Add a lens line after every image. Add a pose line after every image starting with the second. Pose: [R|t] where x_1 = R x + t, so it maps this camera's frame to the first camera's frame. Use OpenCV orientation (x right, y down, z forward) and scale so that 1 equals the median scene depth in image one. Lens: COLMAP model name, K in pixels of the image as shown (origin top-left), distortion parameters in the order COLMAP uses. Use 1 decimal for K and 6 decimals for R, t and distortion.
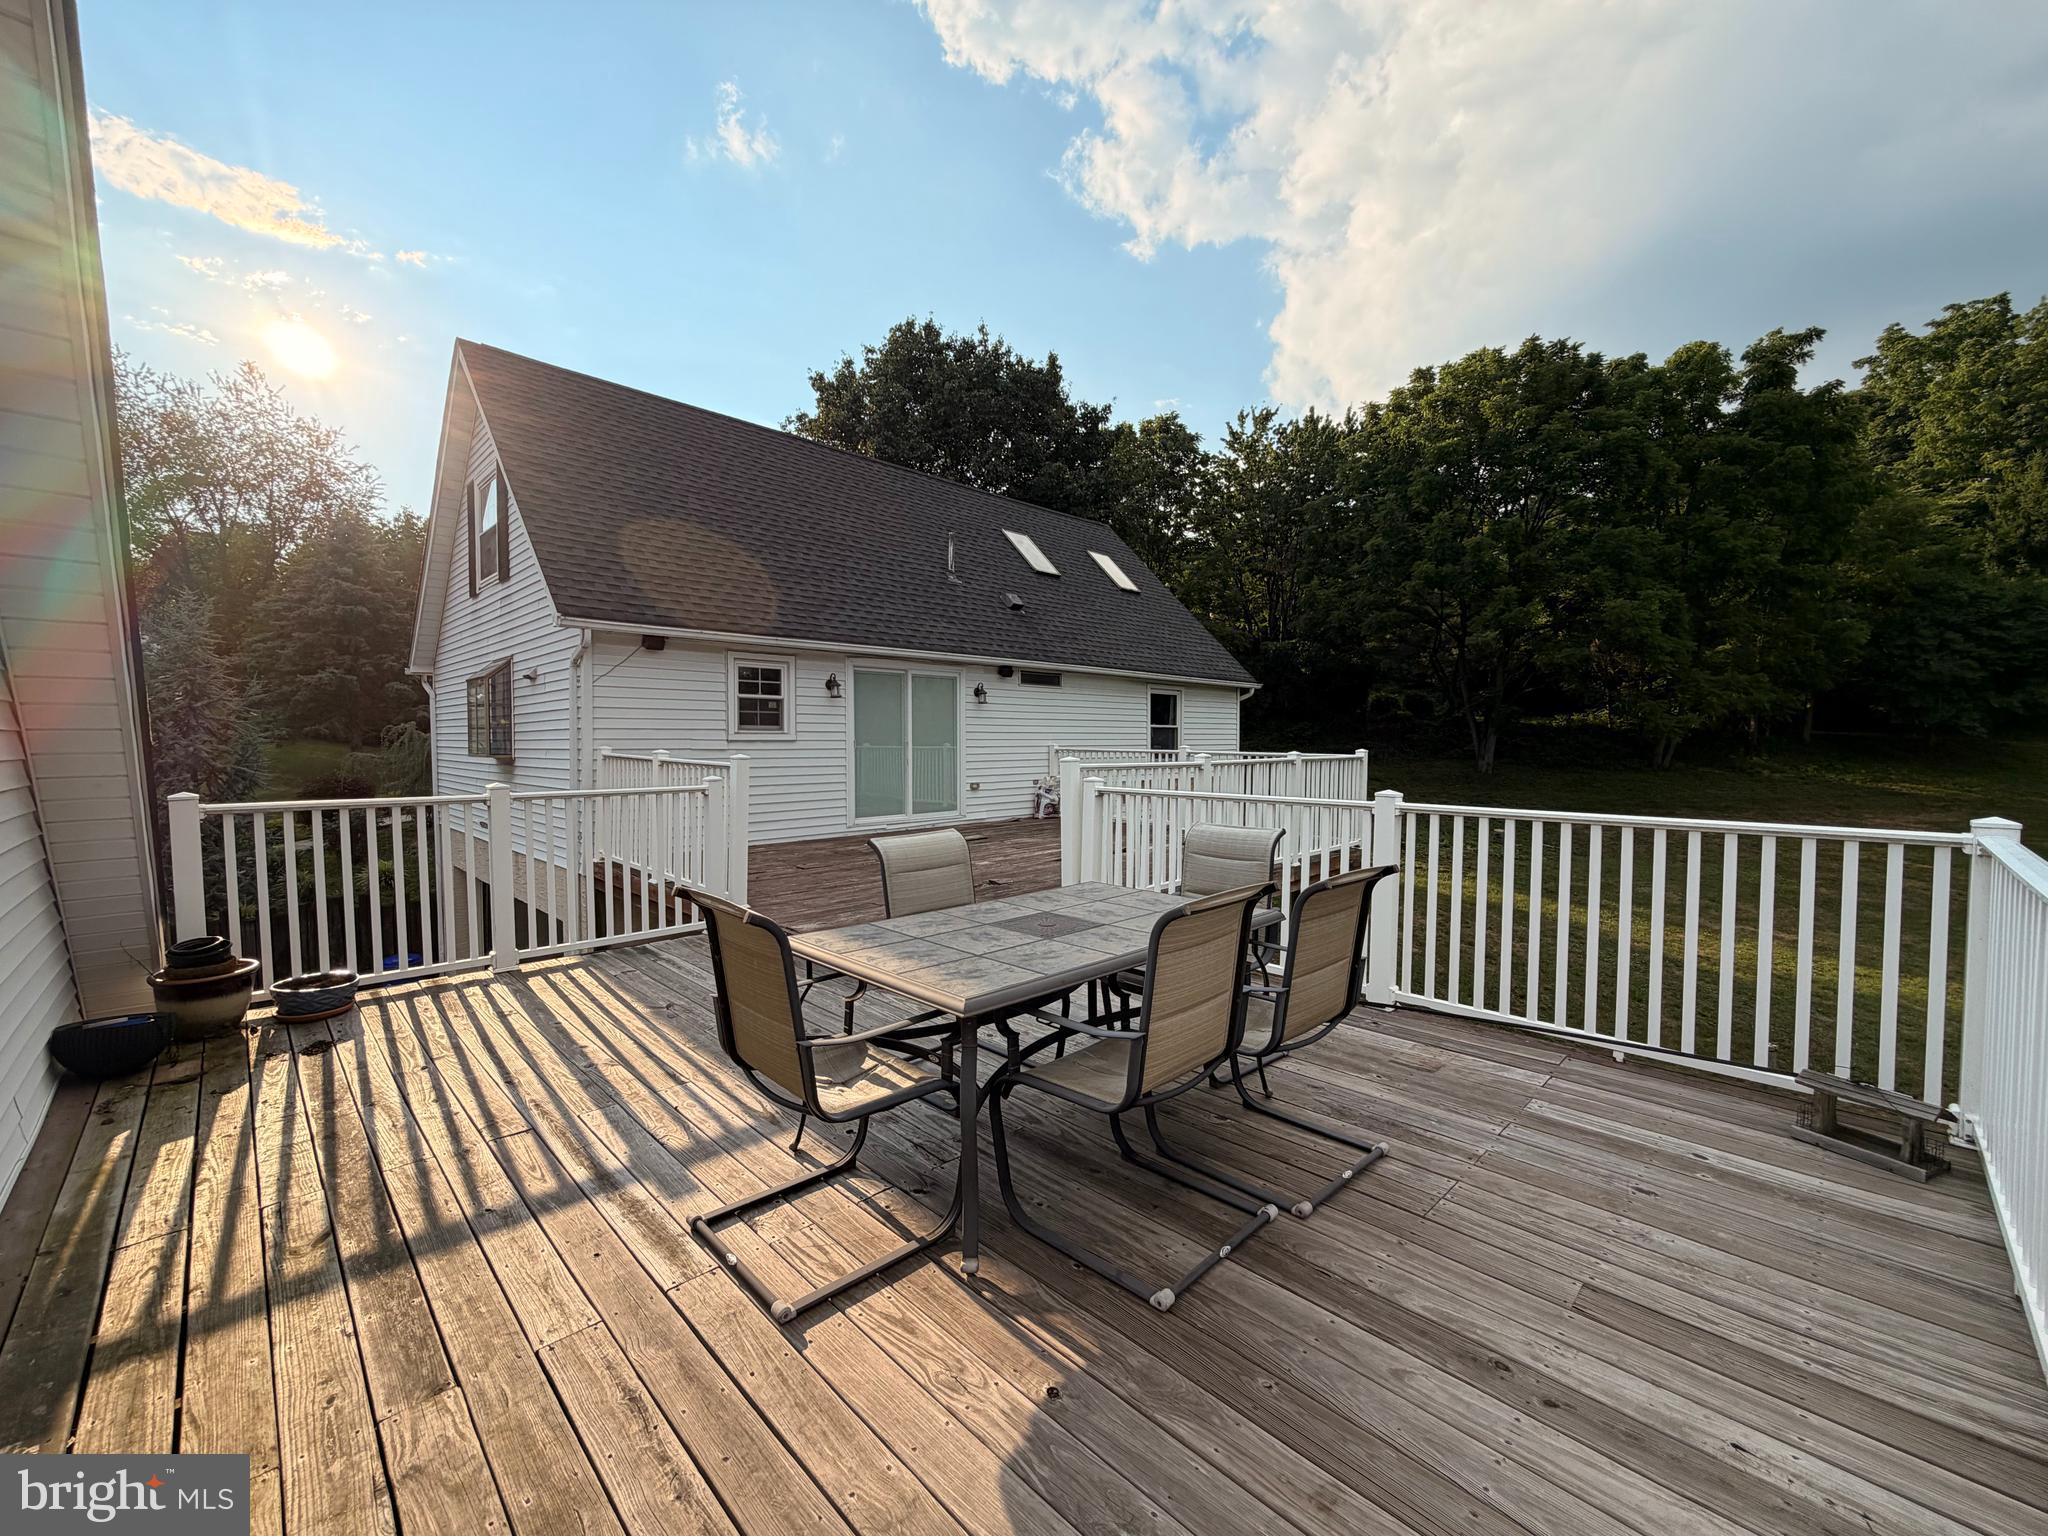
lens RADIAL K [[820.6, 0, 1044.2], [0, 820.6, 775.6], [0, 0, 1]] dist [-0.000961, 0.000093]
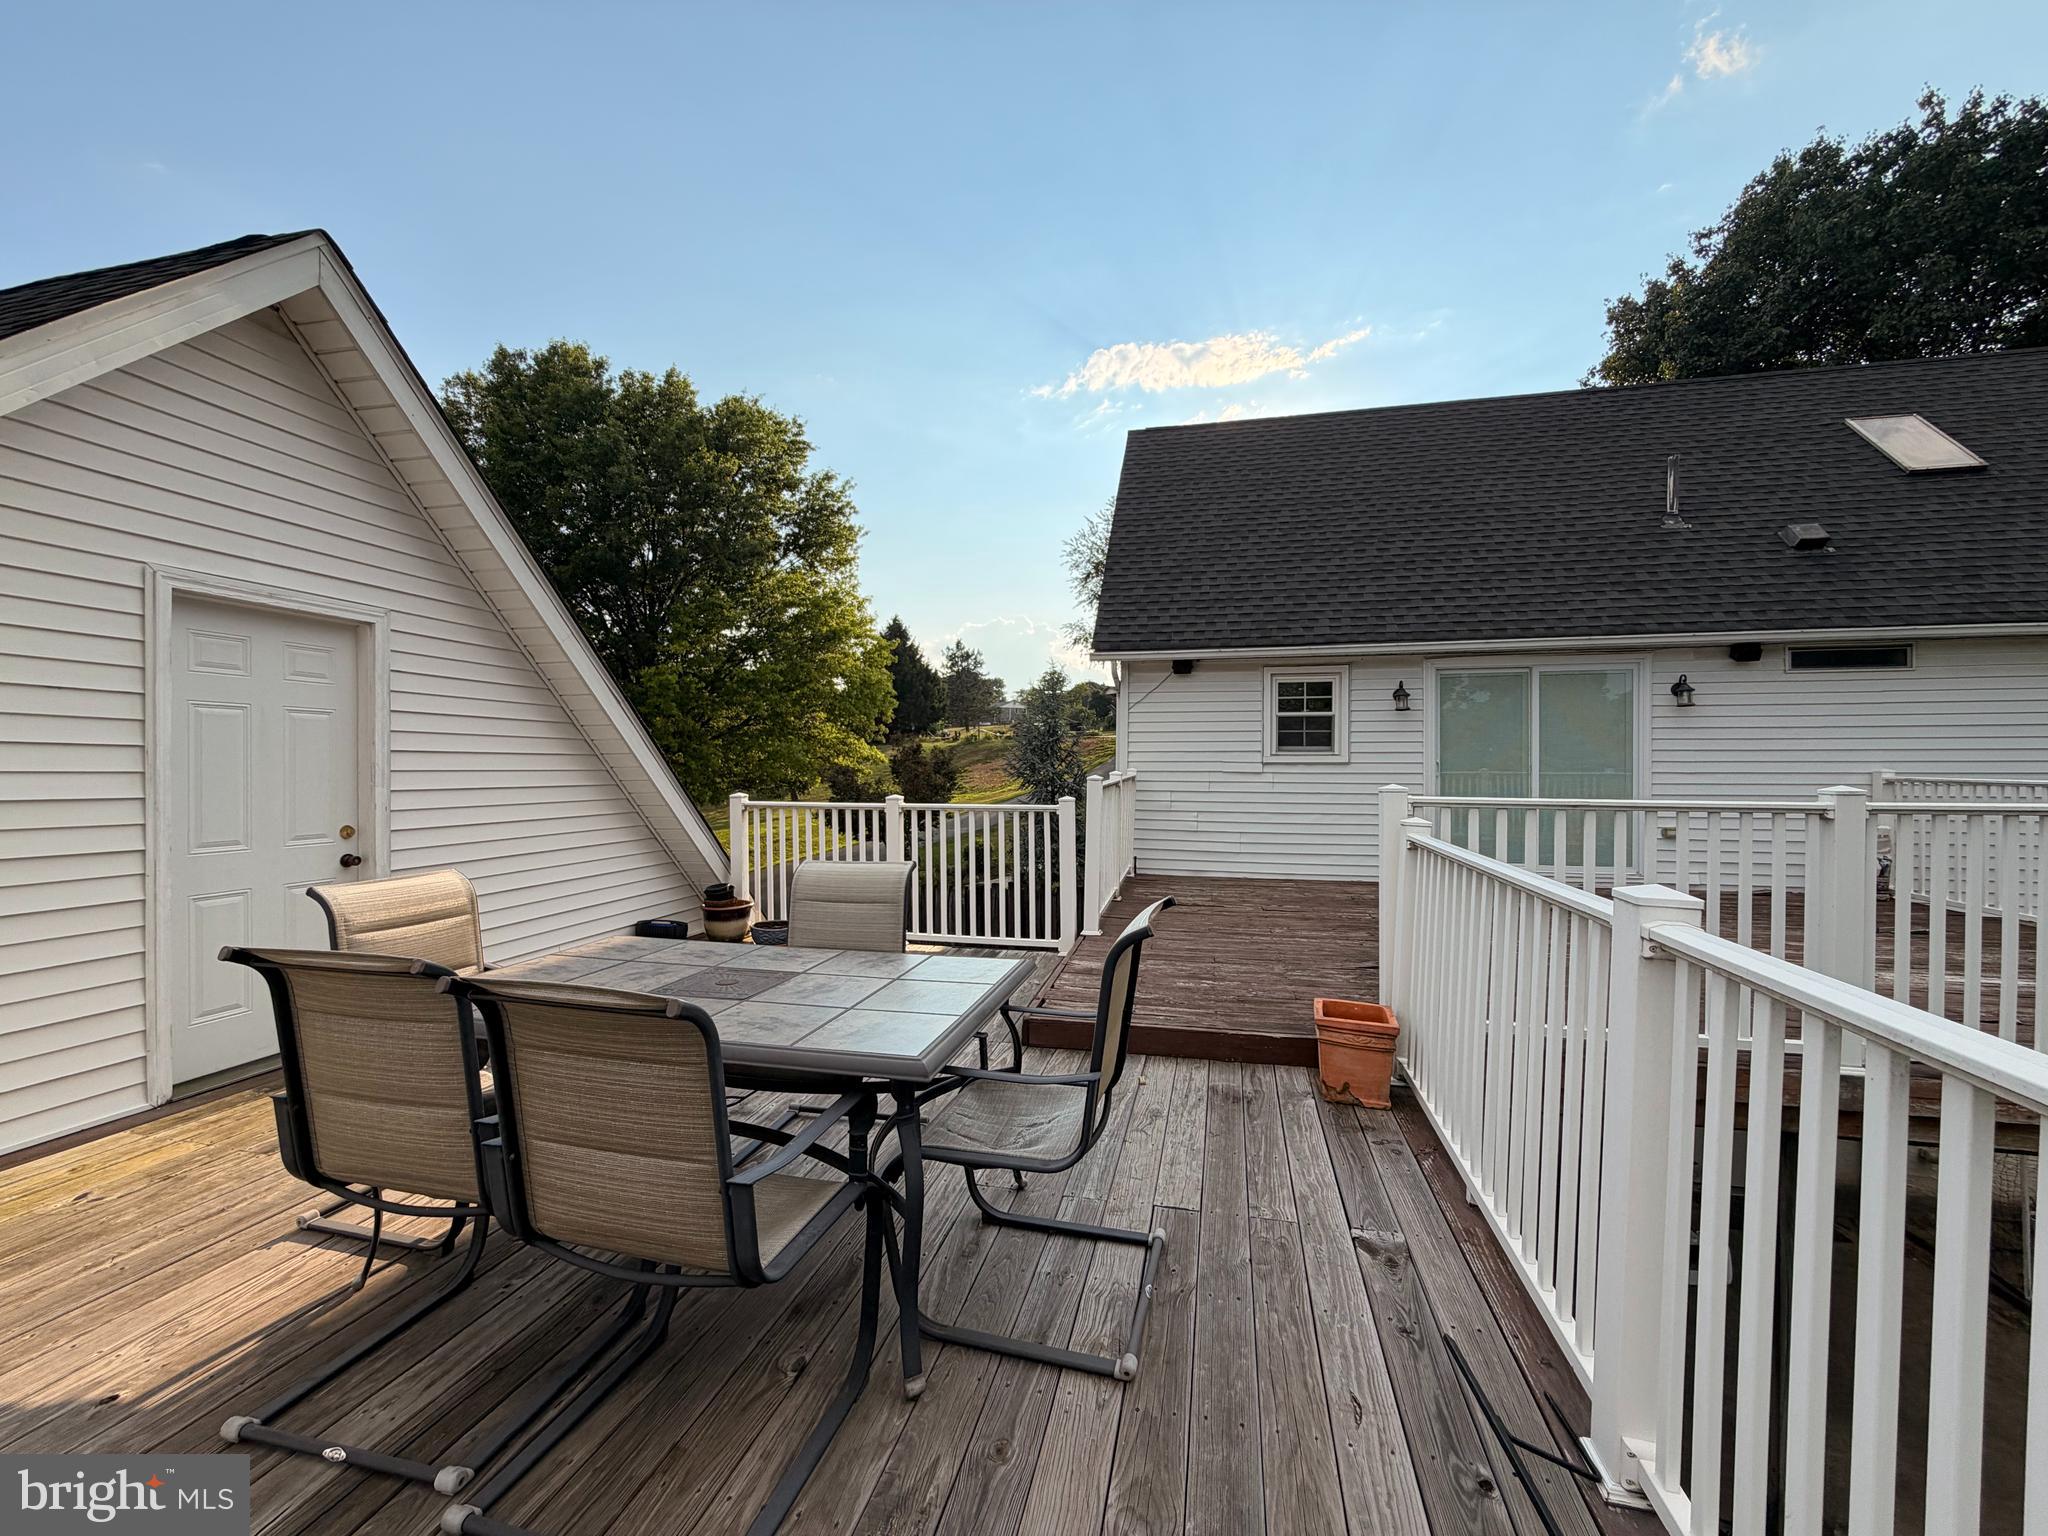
lens RADIAL K [[820.6, 0, 1017.5], [0, 820.6, 786.6], [0, 0, 1]] dist [-0.000961, 0.000093]
pose [[0.516885, 0.022519, -0.855758, 0.201914], [-0.037900, 0.999276, 0.003404, -0.005544], [0.855215, 0.030674, 0.517364, 0.200993]]
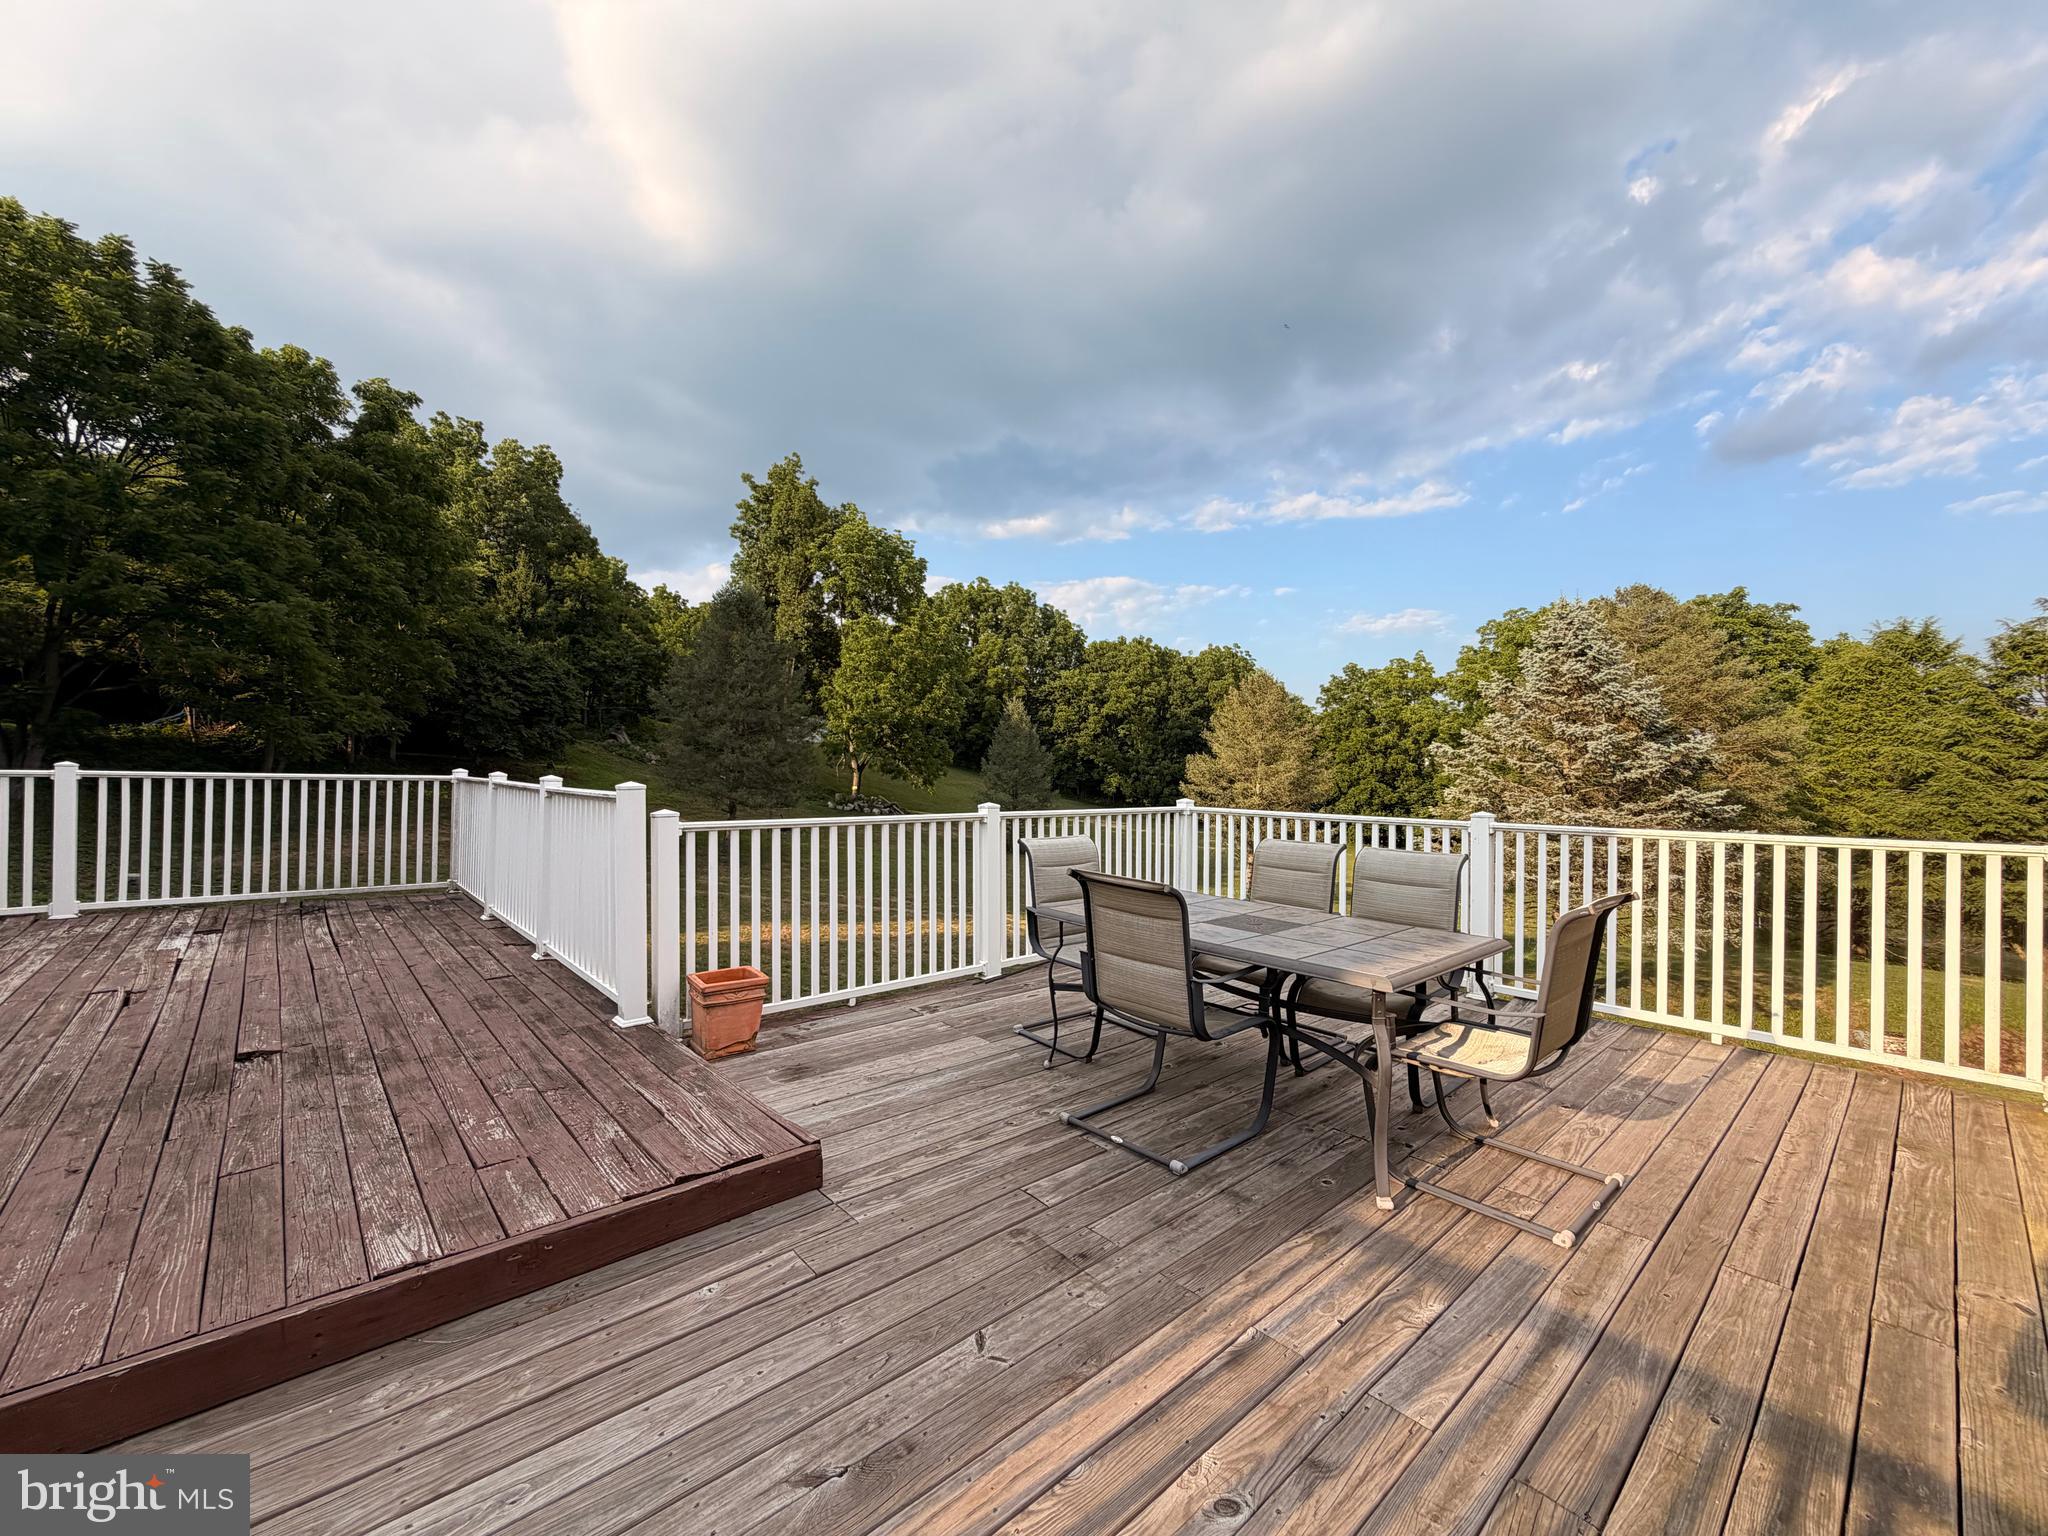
lens RADIAL K [[820.6, 0, 1012.4], [0, 820.6, 750.1], [0, 0, 1]] dist [-0.000961, 0.000093]
pose [[0.062646, 0.023395, 0.997762, -0.287325], [0.031560, 0.999179, -0.025410, -0.008975], [-0.997537, 0.033082, 0.061856, 0.309331]]
